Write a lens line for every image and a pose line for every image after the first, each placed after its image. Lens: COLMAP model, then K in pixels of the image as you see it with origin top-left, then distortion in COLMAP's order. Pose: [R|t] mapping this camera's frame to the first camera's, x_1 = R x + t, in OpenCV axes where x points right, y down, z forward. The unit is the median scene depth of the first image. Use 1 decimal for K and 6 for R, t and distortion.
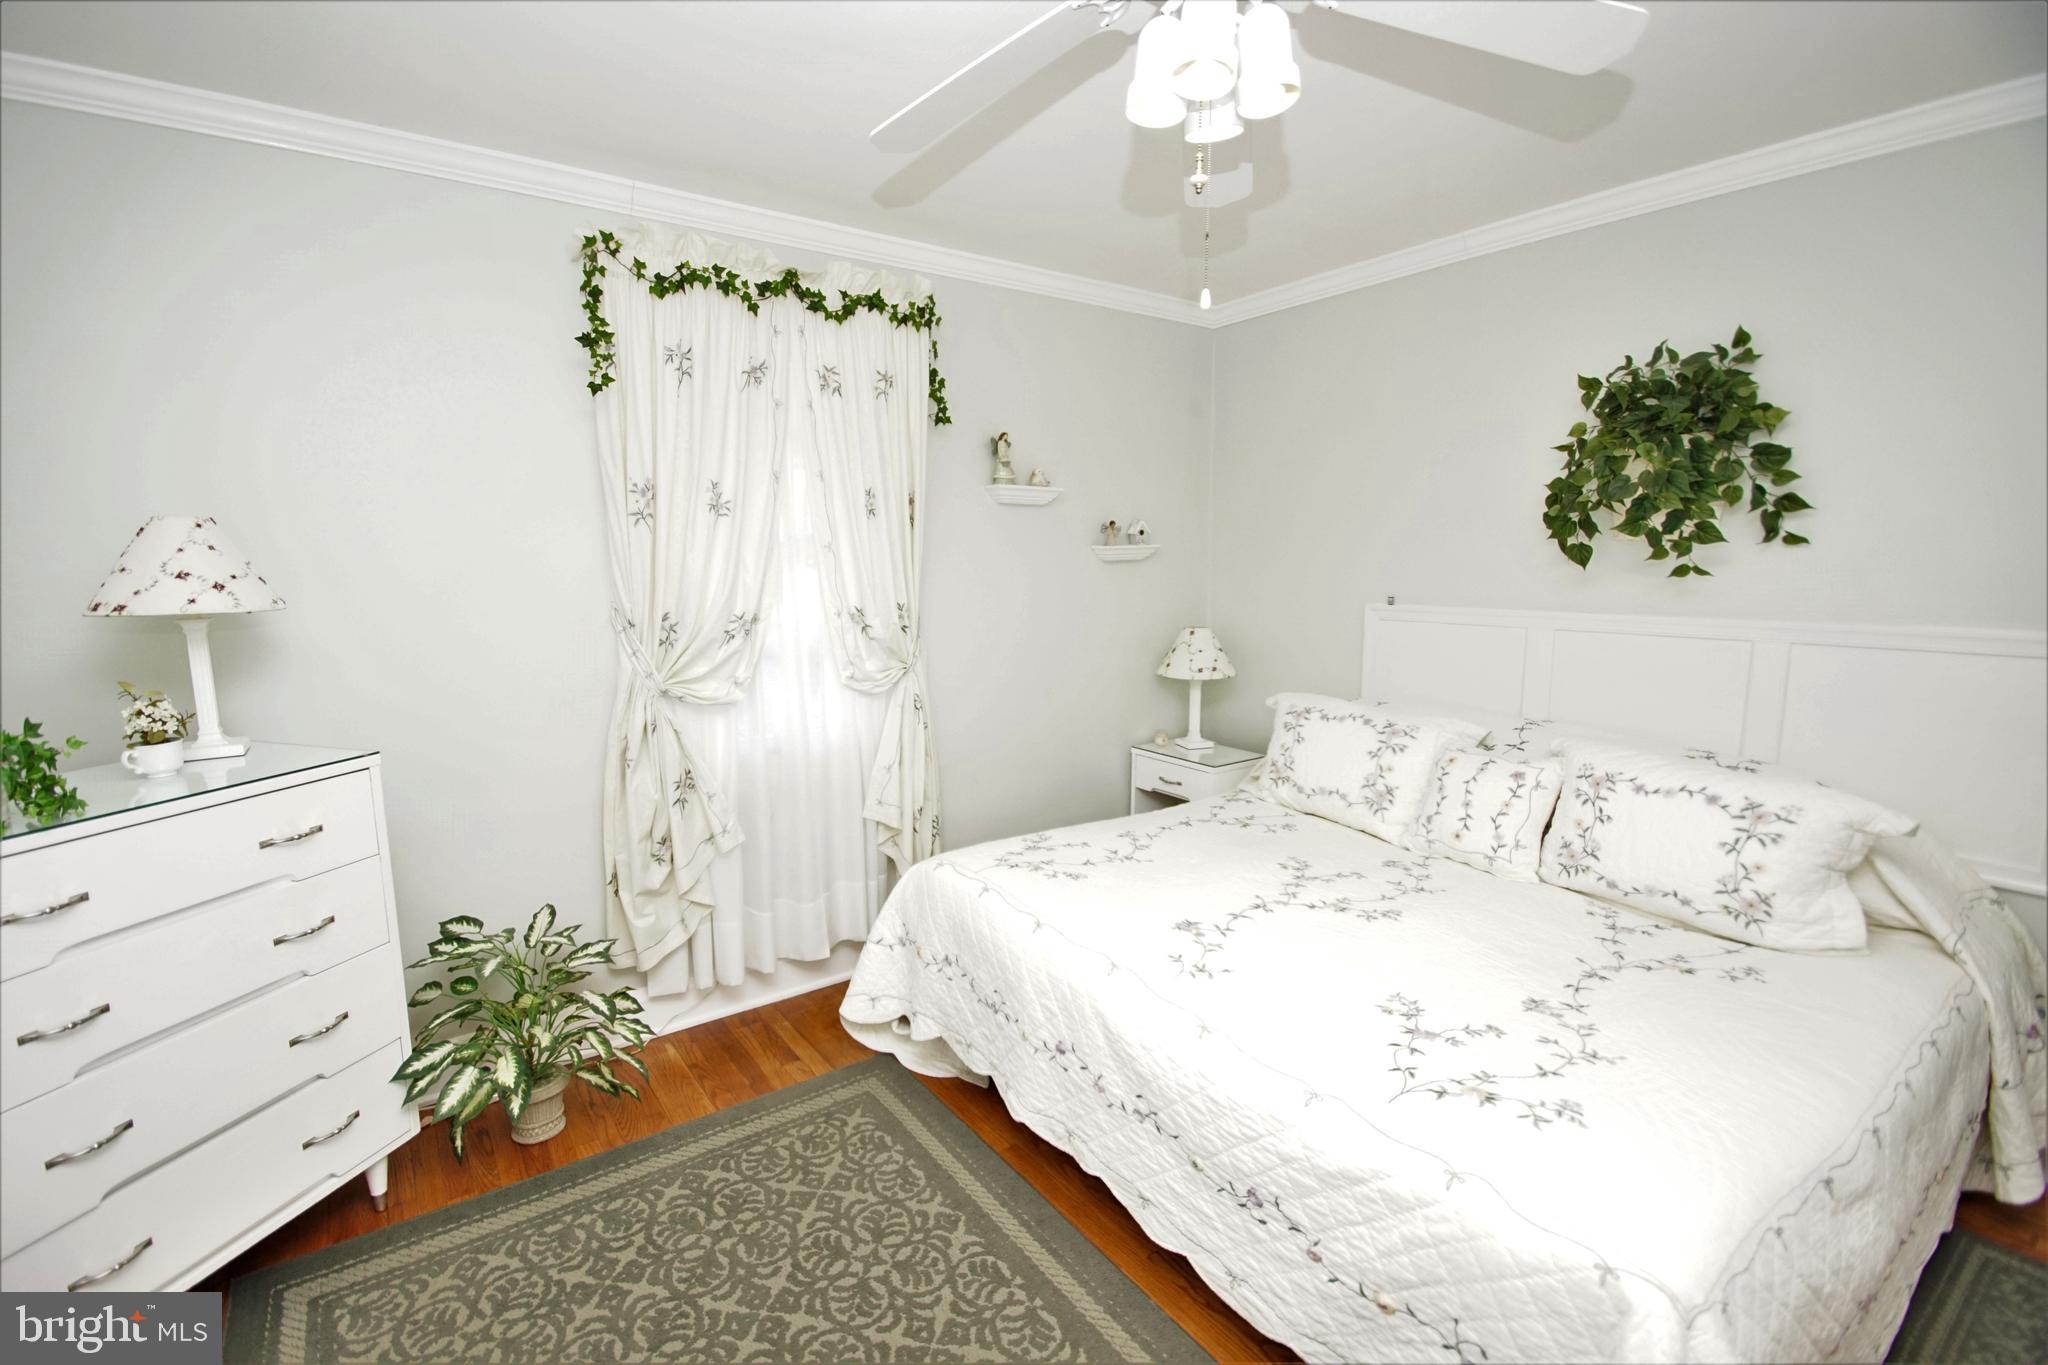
lens RADIAL K [[912.5, 0, 977.3], [0, 912.5, 684.4], [0, 0, 1]] dist [0.016305, -0.017841]
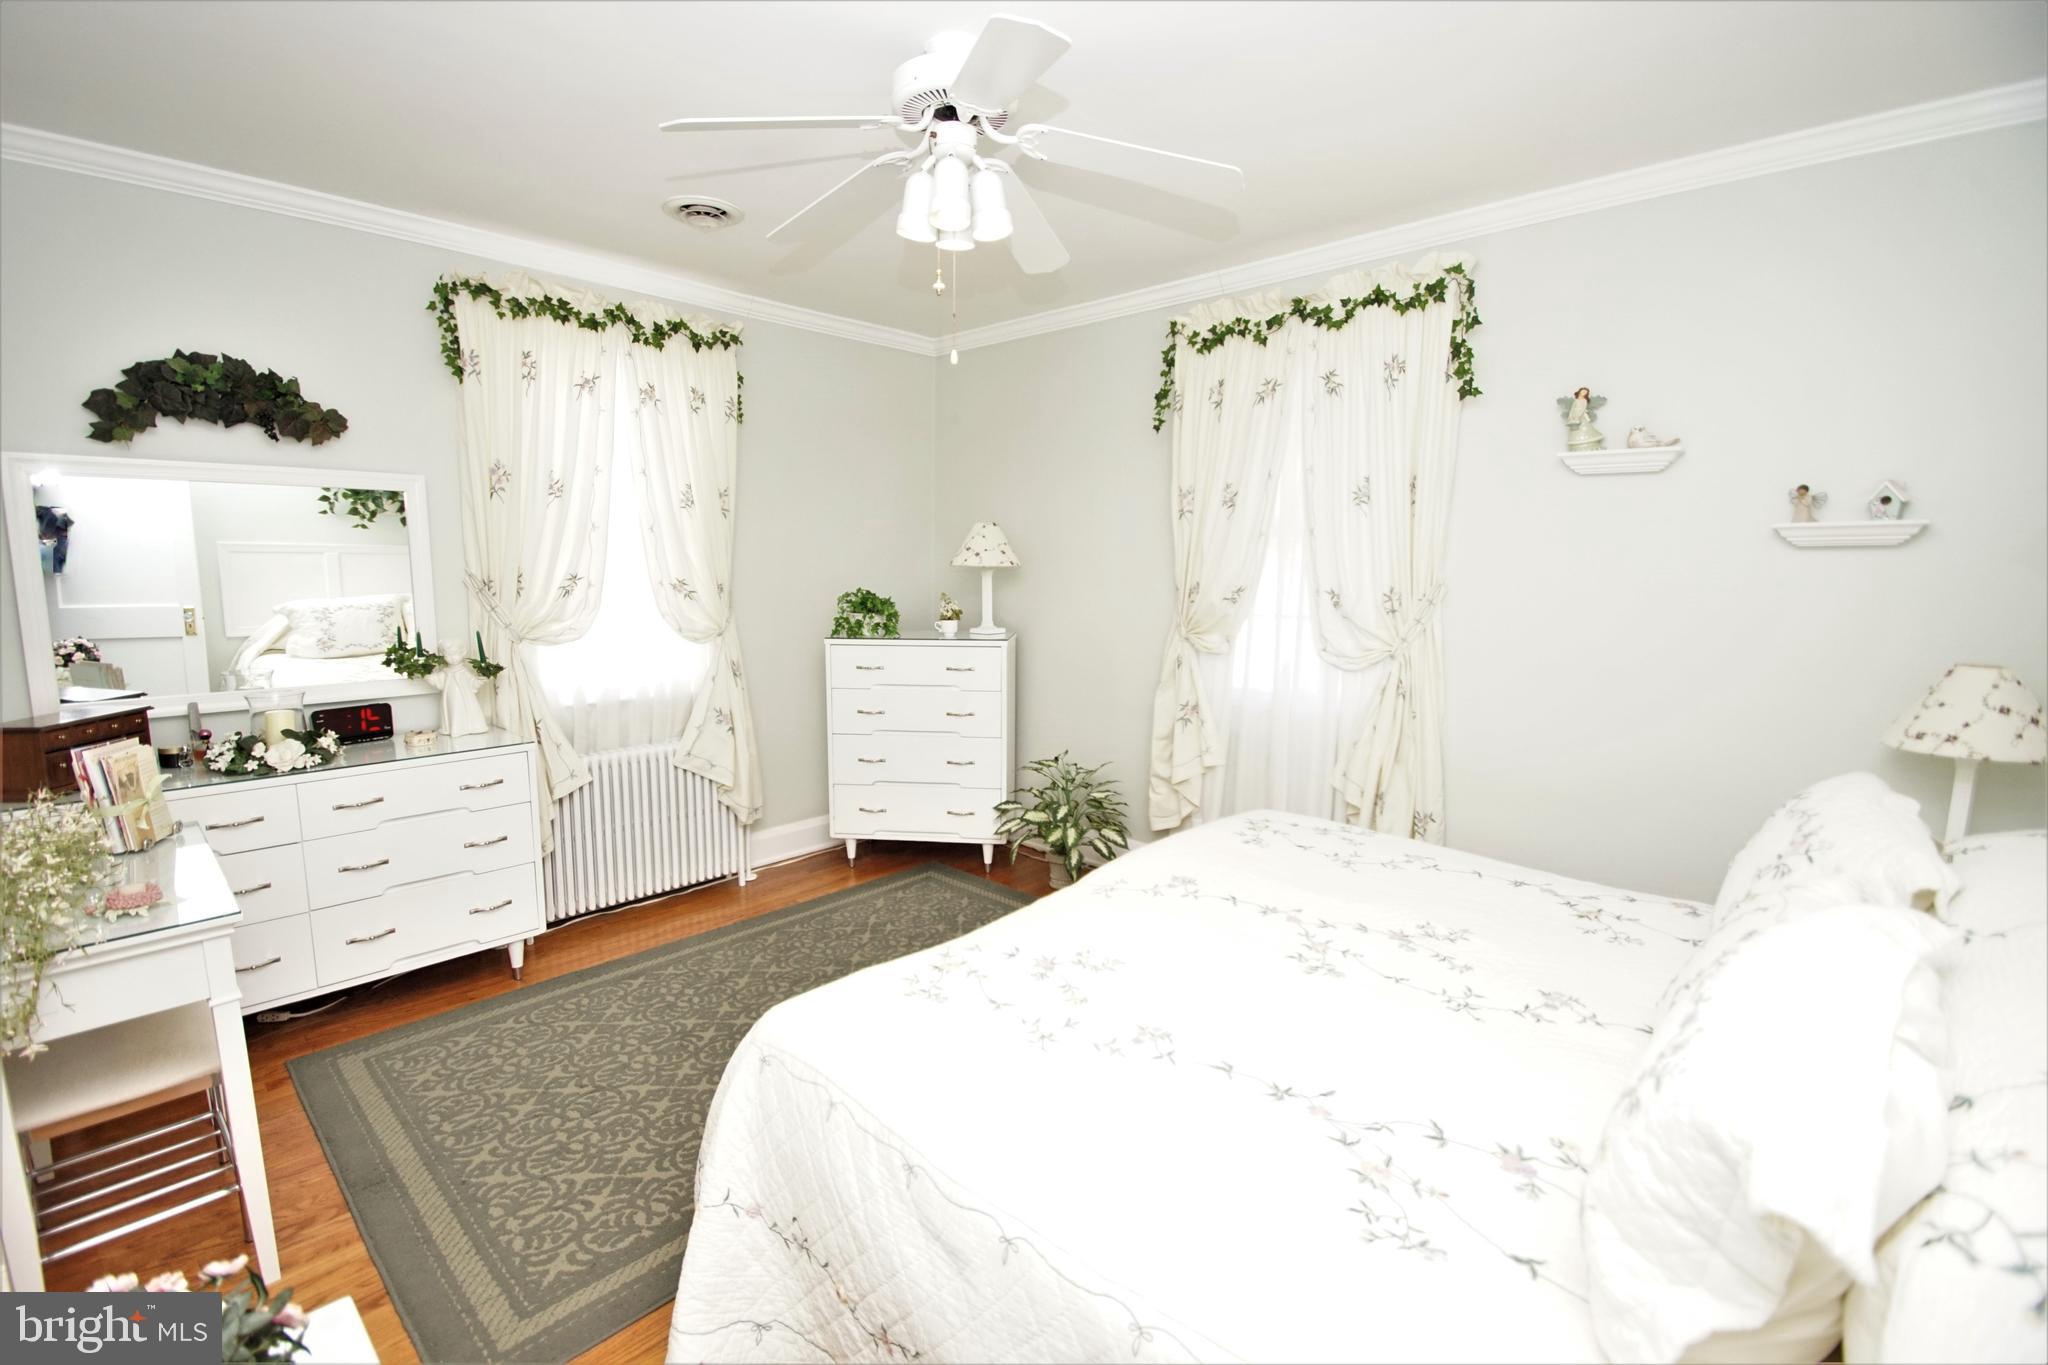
lens RADIAL K [[912.5, 0, 977.3], [0, 912.5, 684.4], [0, 0, 1]] dist [0.016305, -0.017841]
pose [[0.181954, 0.146945, -0.972265, 0.967461], [-0.137998, 0.982801, 0.122712, -0.049994], [0.973575, 0.111842, 0.199103, 0.422906]]
